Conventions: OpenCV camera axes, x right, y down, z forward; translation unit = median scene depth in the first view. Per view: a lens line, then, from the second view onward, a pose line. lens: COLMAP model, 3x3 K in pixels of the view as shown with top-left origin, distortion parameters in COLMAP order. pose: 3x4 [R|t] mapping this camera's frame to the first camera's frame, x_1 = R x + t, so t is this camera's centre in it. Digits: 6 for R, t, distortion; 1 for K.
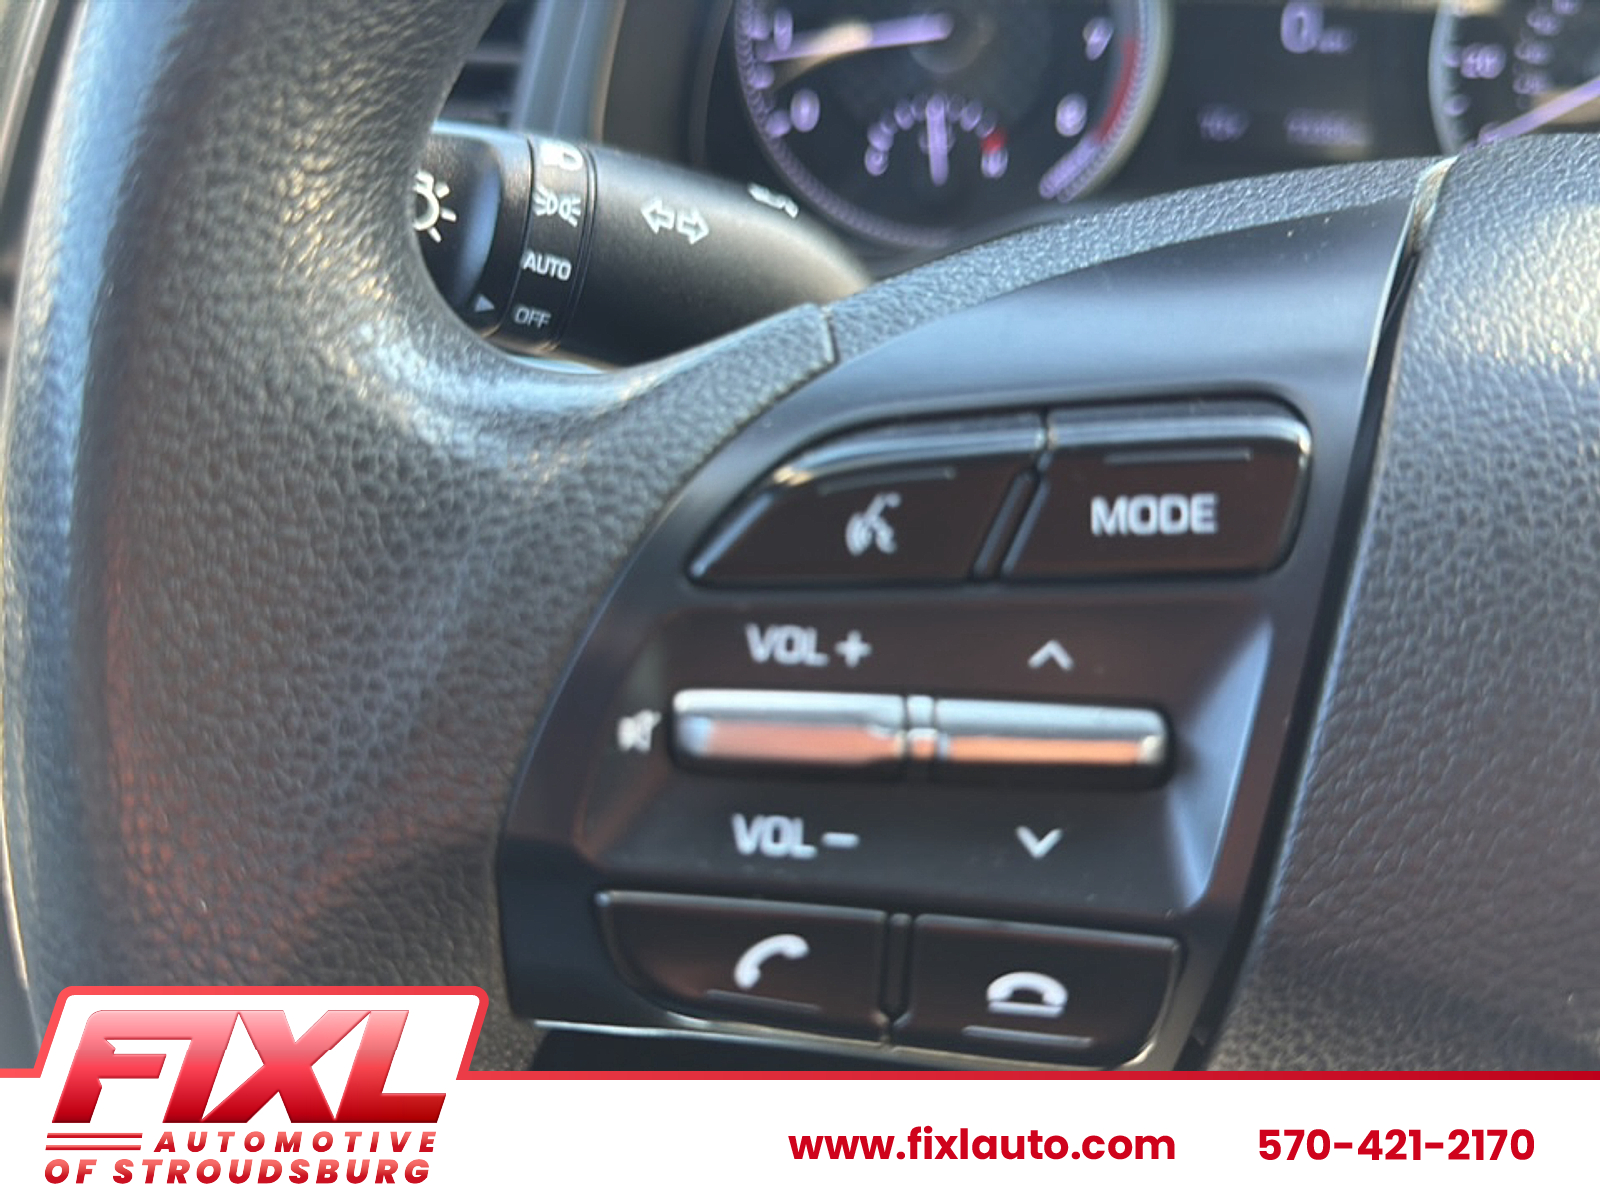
lens RADIAL K [[1490.8, 0, 795.5], [0, 1490.8, 597.5], [0, 0, 1]] dist [0.426864, -0.996677]
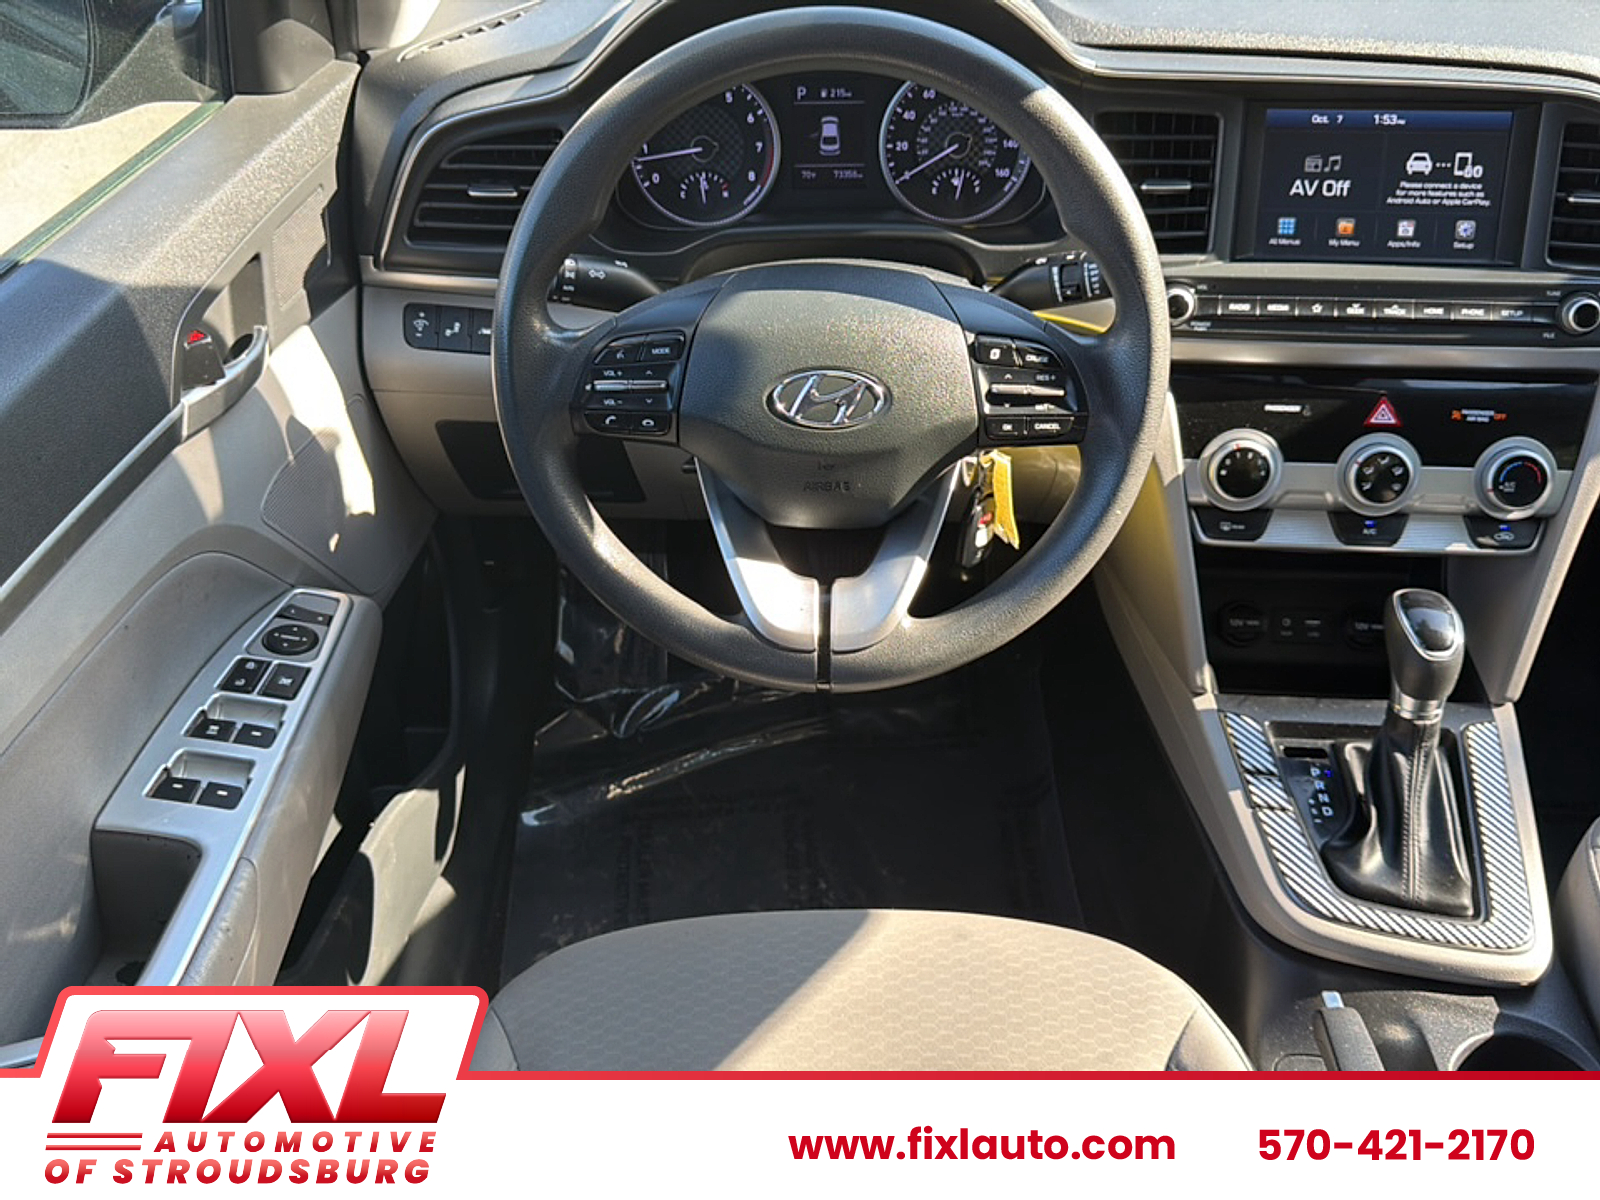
lens RADIAL K [[1455.2, 0, 802.3], [0, 1455.2, 608.7], [0, 0, 1]] dist [0.149599, -0.362644]
pose [[0.998869, -0.042831, -0.020629, 0.913475], [0.045882, 0.982135, 0.182500, -0.084181], [0.012444, -0.183240, 0.982989, -5.421795]]
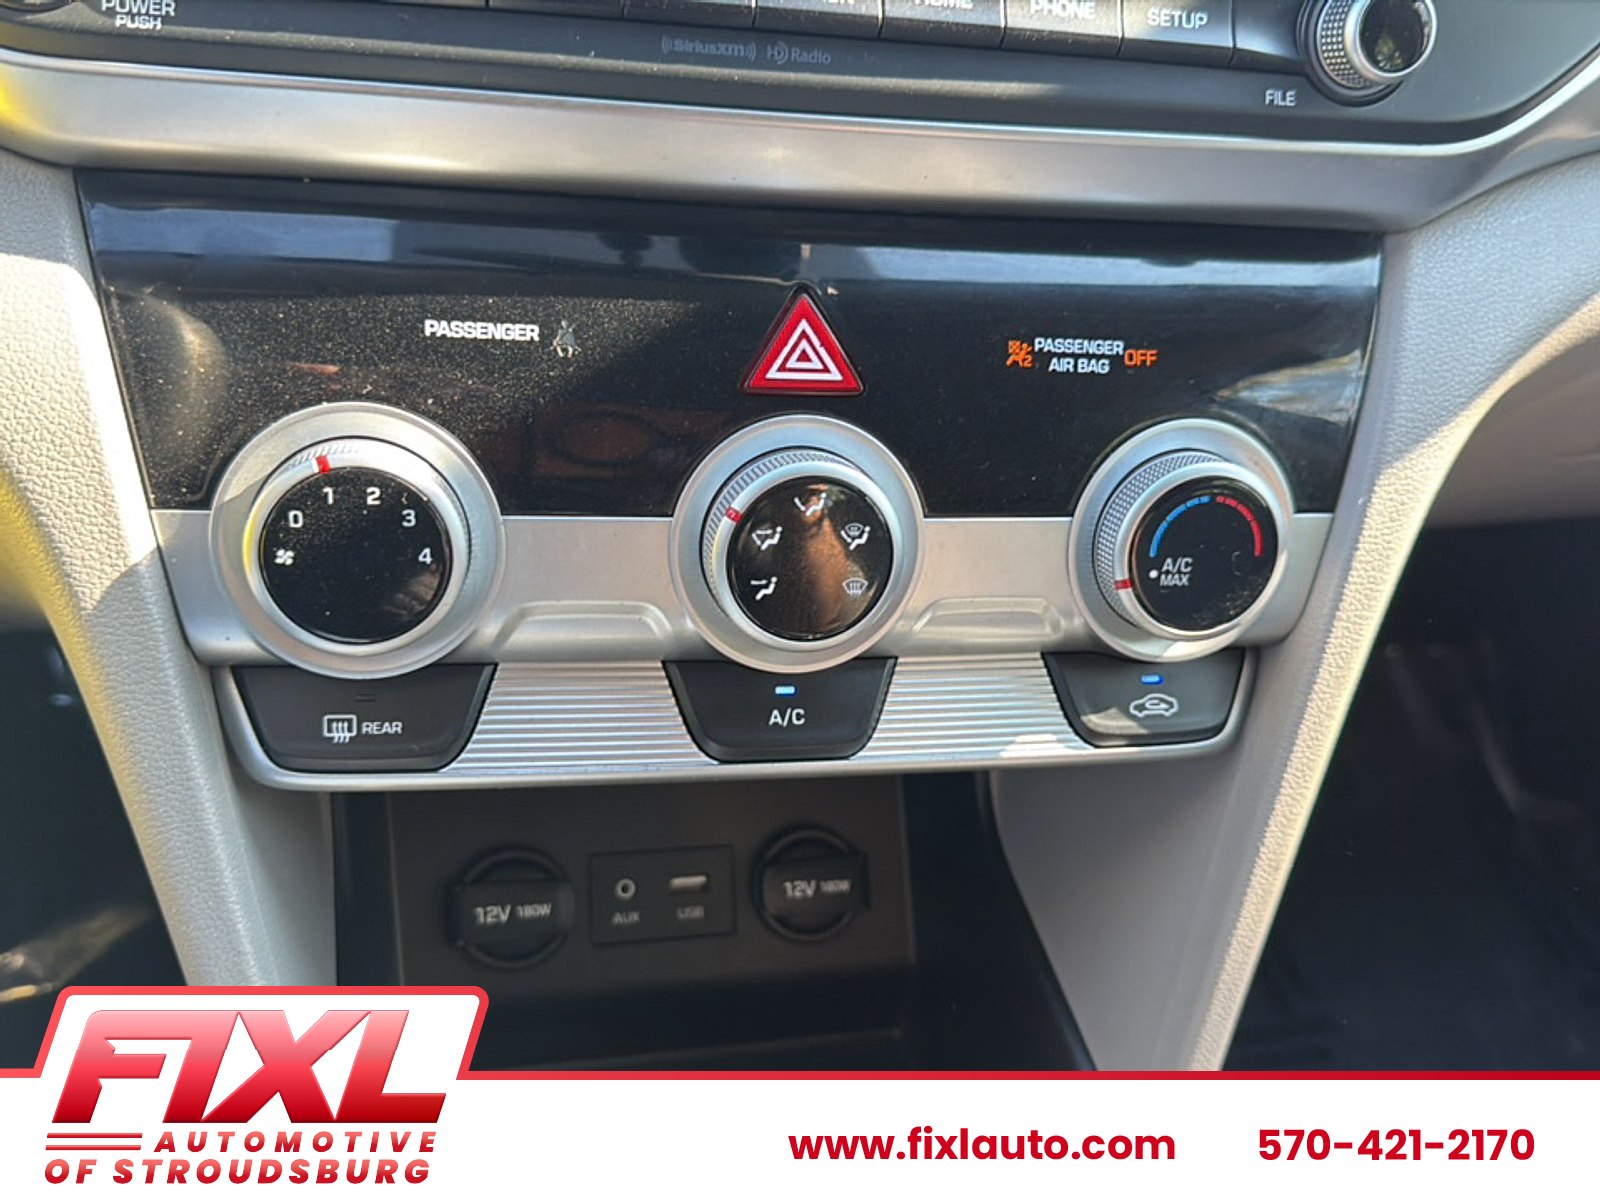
lens RADIAL K [[1455.2, 0, 802.3], [0, 1455.2, 608.7], [0, 0, 1]] dist [0.149599, -0.362644]
pose [[0.948446, -0.099270, 0.300992, 3.070954], [0.034155, 0.976166, 0.214322, 0.363420], [-0.315093, -0.192992, 0.929231, 0.106553]]
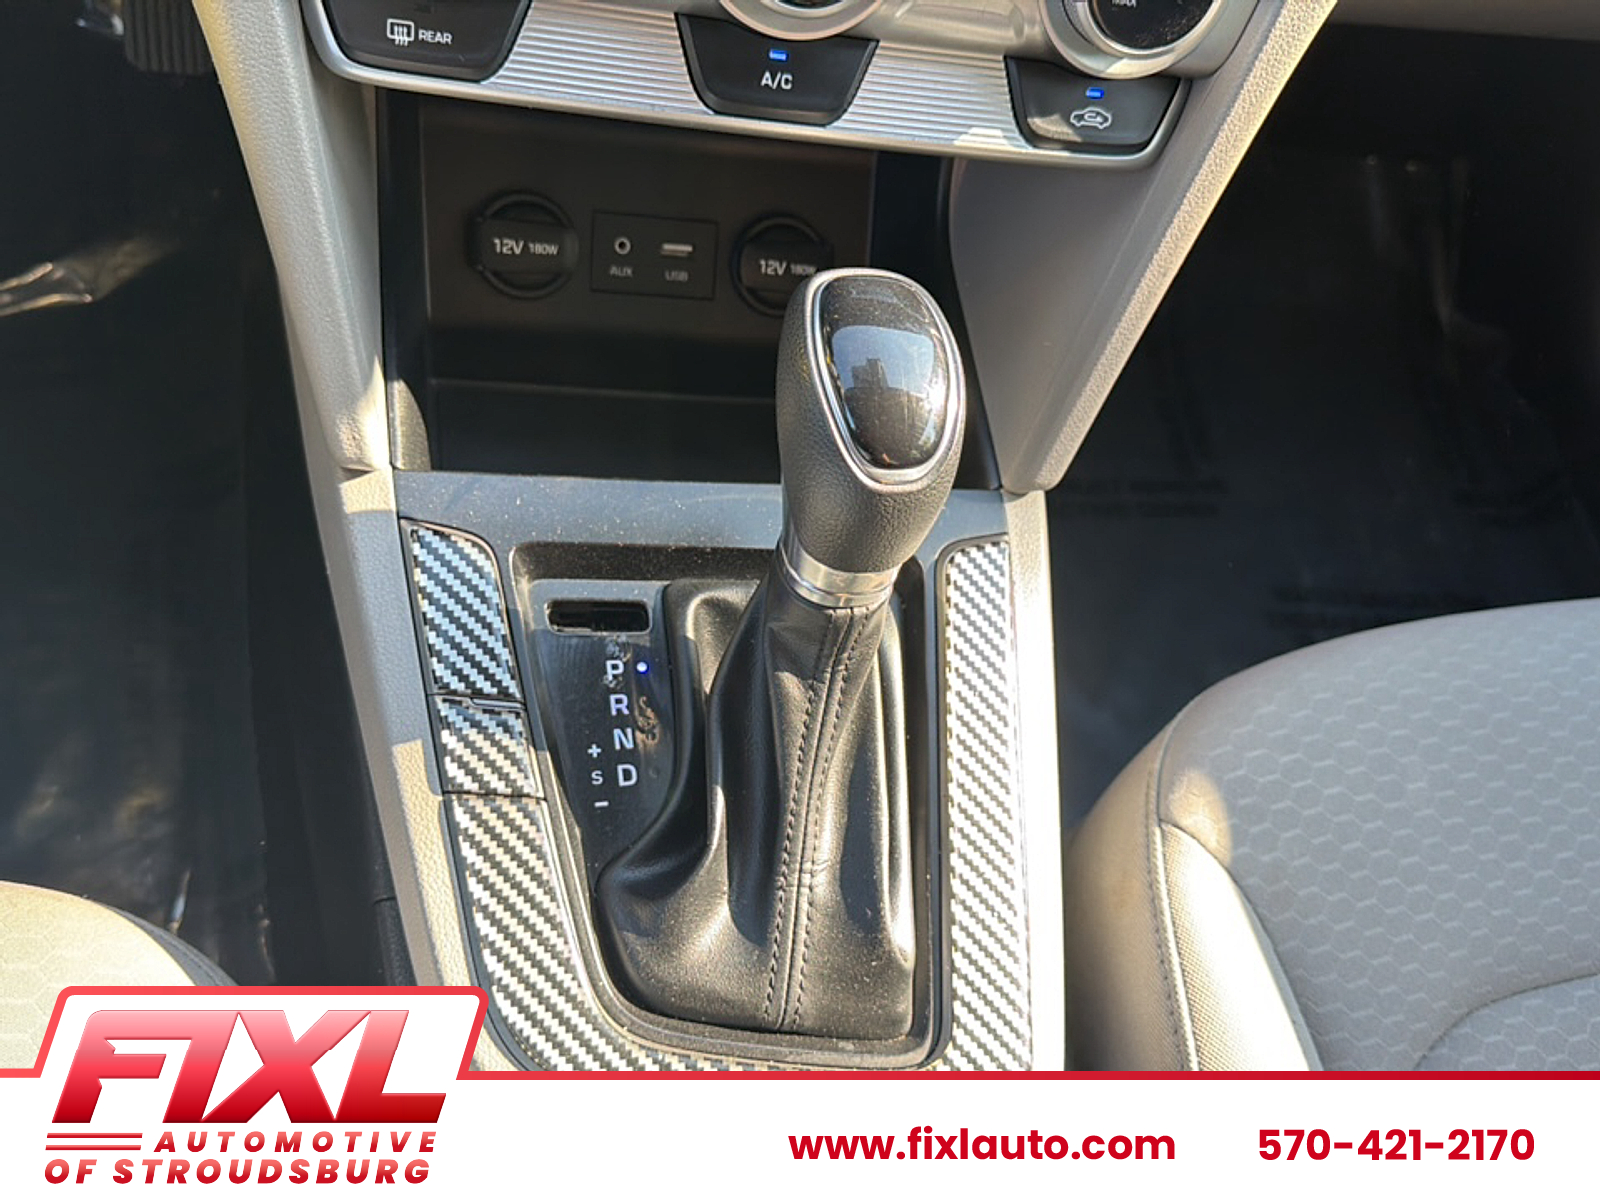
lens RADIAL K [[1452.0, 0, 788.5], [0, 1452.0, 596.3], [0, 0, 1]] dist [0.128558, -0.363920]
pose [[0.959816, -0.068948, 0.272027, 2.933583], [-0.089506, 0.843509, 0.529606, 0.394512], [-0.265972, -0.532672, 0.803442, -0.510785]]
